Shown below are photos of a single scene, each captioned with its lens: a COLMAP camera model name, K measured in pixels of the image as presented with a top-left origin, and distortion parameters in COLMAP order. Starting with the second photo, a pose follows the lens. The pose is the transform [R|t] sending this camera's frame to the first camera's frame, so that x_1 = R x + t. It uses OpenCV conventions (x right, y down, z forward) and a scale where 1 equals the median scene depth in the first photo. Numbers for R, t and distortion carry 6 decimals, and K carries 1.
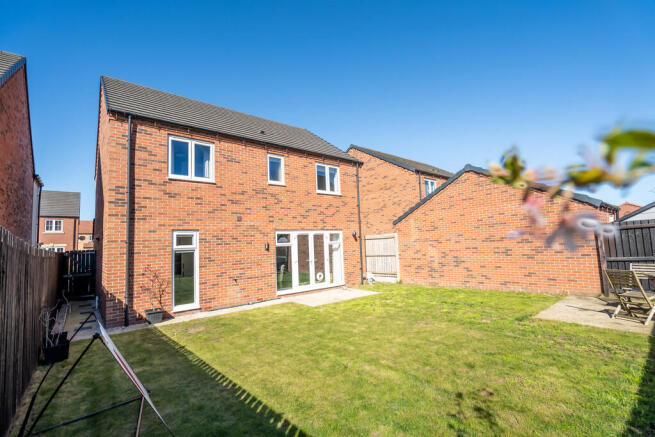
lens RADIAL K [[301.7, 0, 327.7], [0, 301.7, 218.1], [0, 0, 1]] dist [-0.002045, 0.000366]
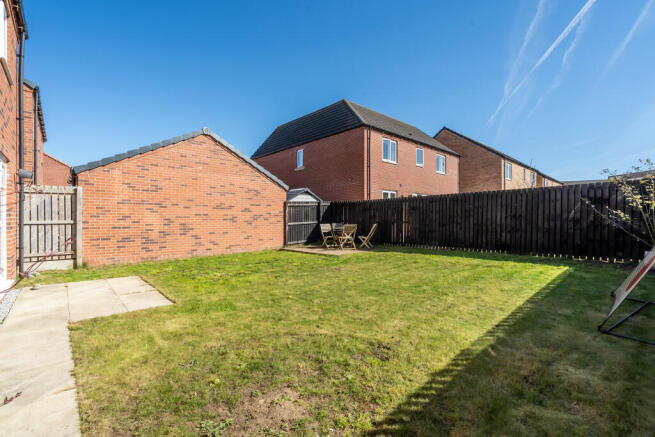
lens RADIAL K [[301.7, 0, 327.5], [0, 301.7, 219.8], [0, 0, 1]] dist [-0.002045, 0.000366]
pose [[-0.041047, 0.038181, 0.998427, -0.491950], [-0.085447, 0.995475, -0.041581, 0.119707], [-0.995497, -0.087020, -0.037599, 0.626950]]
